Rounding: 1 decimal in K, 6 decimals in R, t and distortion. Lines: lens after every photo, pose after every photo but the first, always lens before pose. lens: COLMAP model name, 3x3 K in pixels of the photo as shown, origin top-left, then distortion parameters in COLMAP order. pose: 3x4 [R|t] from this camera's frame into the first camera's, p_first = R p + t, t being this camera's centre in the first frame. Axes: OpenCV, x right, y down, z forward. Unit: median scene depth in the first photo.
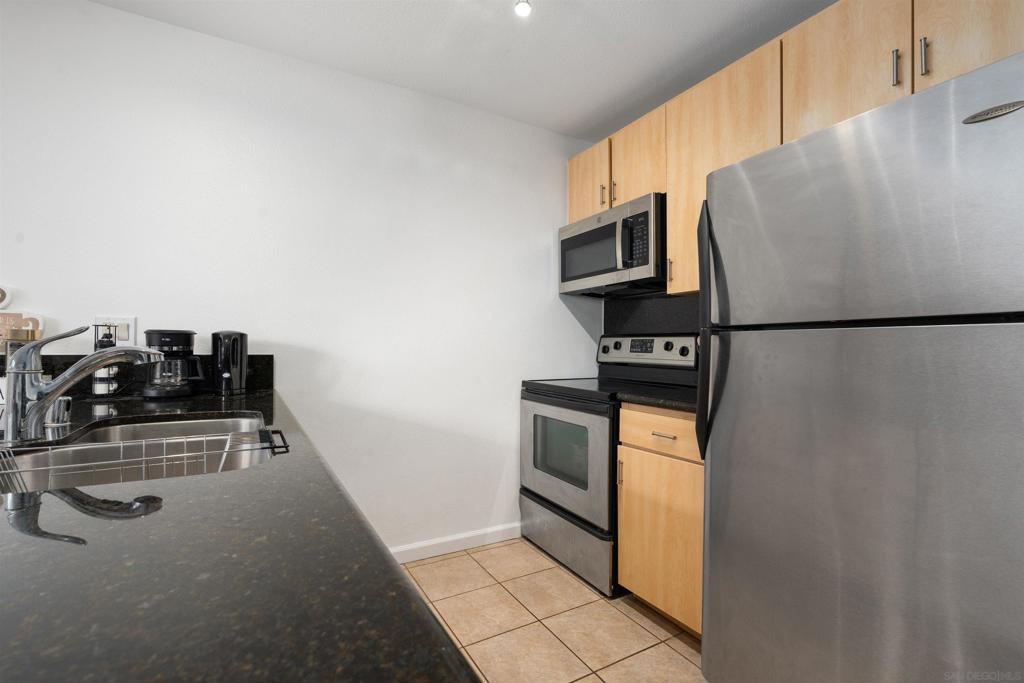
lens RADIAL K [[461.1, 0, 509.3], [0, 461.1, 347.9], [0, 0, 1]] dist [-0.001037, -0.000084]
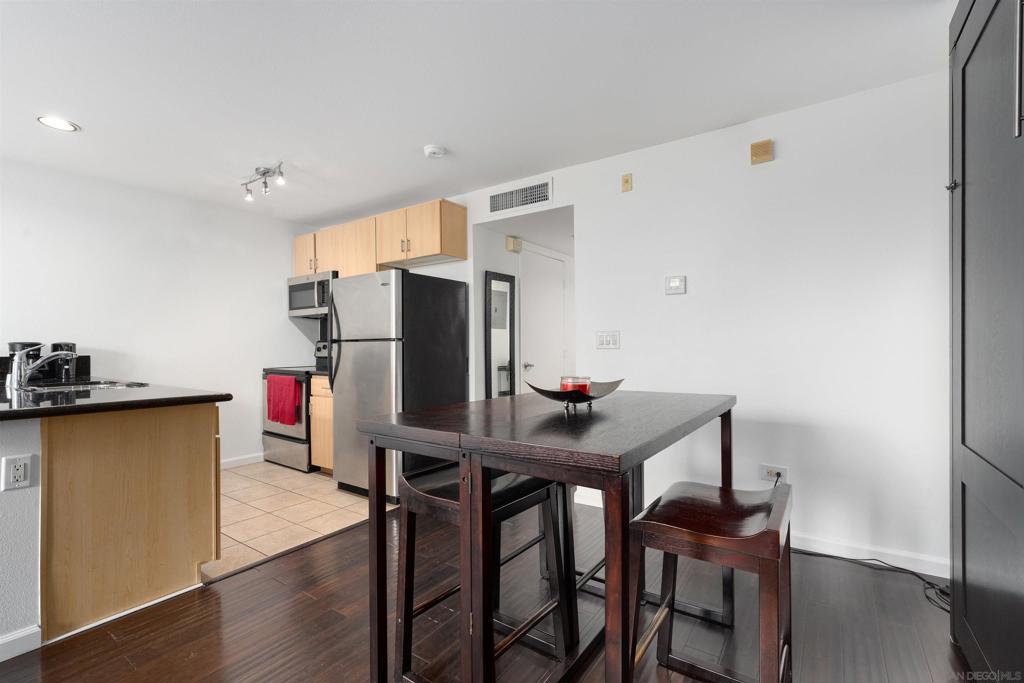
lens RADIAL K [[461.1, 0, 509.3], [0, 461.1, 347.9], [0, 0, 1]] dist [-0.001037, -0.000084]
pose [[0.907437, -0.012848, 0.419993, 0.154648], [0.010758, 0.999915, 0.007344, -0.008023], [-0.420051, -0.002146, 0.907498, -1.034199]]
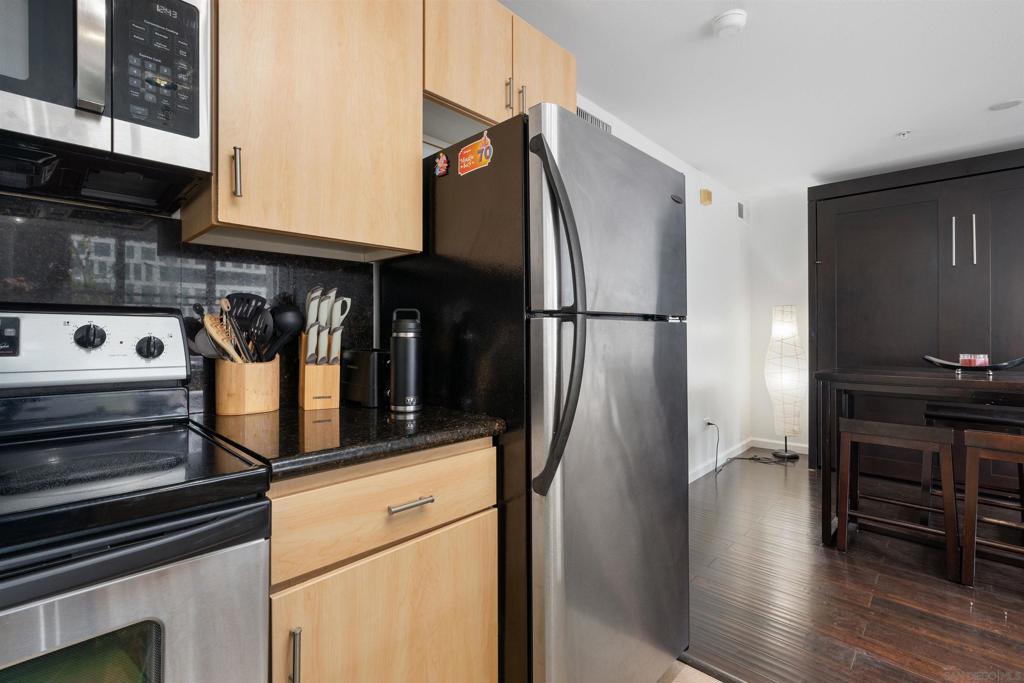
lens RADIAL K [[465.1, 0, 508.8], [0, 465.1, 332.3], [0, 0, 1]] dist [0.000329, 0.000185]
pose [[-0.267633, -0.007280, 0.963494, -0.164419], [0.002915, 0.999961, 0.008365, -0.010792], [-0.963517, 0.005047, -0.267601, 0.802133]]
